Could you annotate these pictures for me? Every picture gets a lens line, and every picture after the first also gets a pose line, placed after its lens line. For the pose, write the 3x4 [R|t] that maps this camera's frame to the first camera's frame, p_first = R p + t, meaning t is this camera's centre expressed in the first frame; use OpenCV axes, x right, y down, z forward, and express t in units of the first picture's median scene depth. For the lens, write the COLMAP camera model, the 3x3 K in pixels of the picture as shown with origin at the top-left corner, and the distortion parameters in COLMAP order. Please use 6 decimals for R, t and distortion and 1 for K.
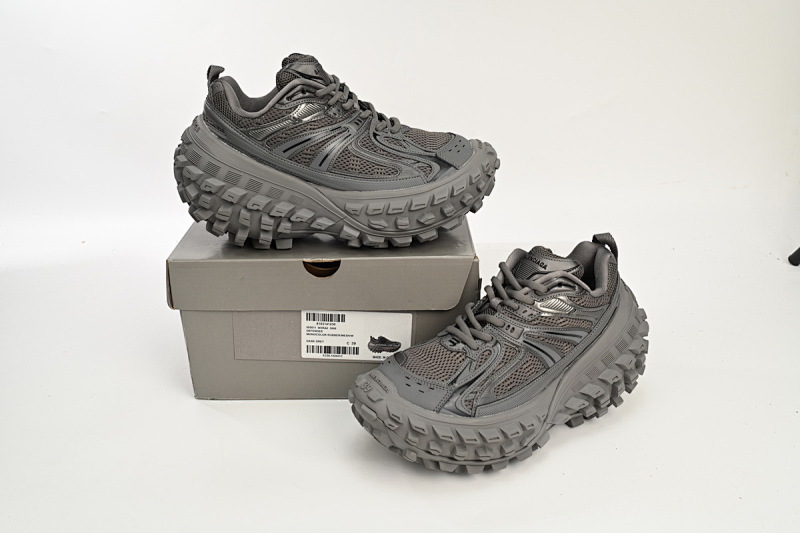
lens RADIAL K [[785.4, 0, 398.4], [0, 785.4, 259.9], [0, 0, 1]] dist [-0.010691, 0.000000]
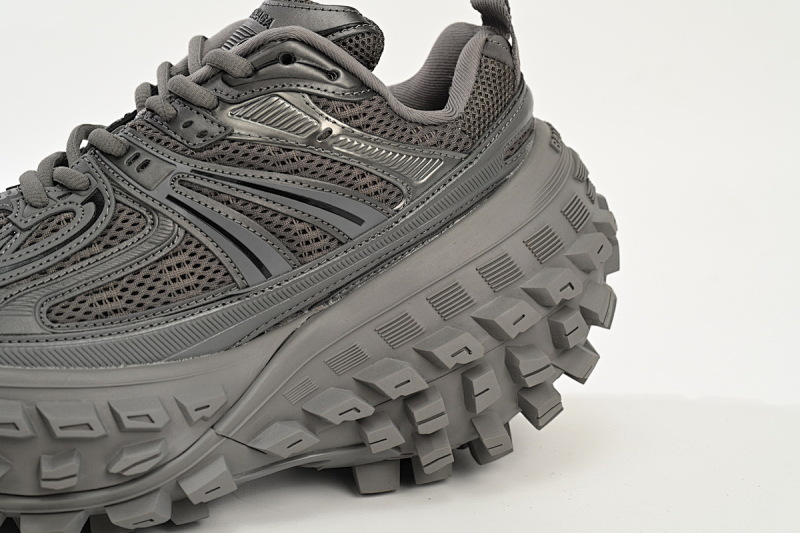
lens RADIAL K [[1288.4, 0, 398.7], [0, 1288.4, 269.3], [0, 0, 1]] dist [0.012699, 0.000000]
pose [[0.967722, 0.062103, -0.244250, 0.408156], [-0.097352, 0.986052, -0.134999, 0.205088], [0.232459, 0.154420, 0.960269, 0.437286]]
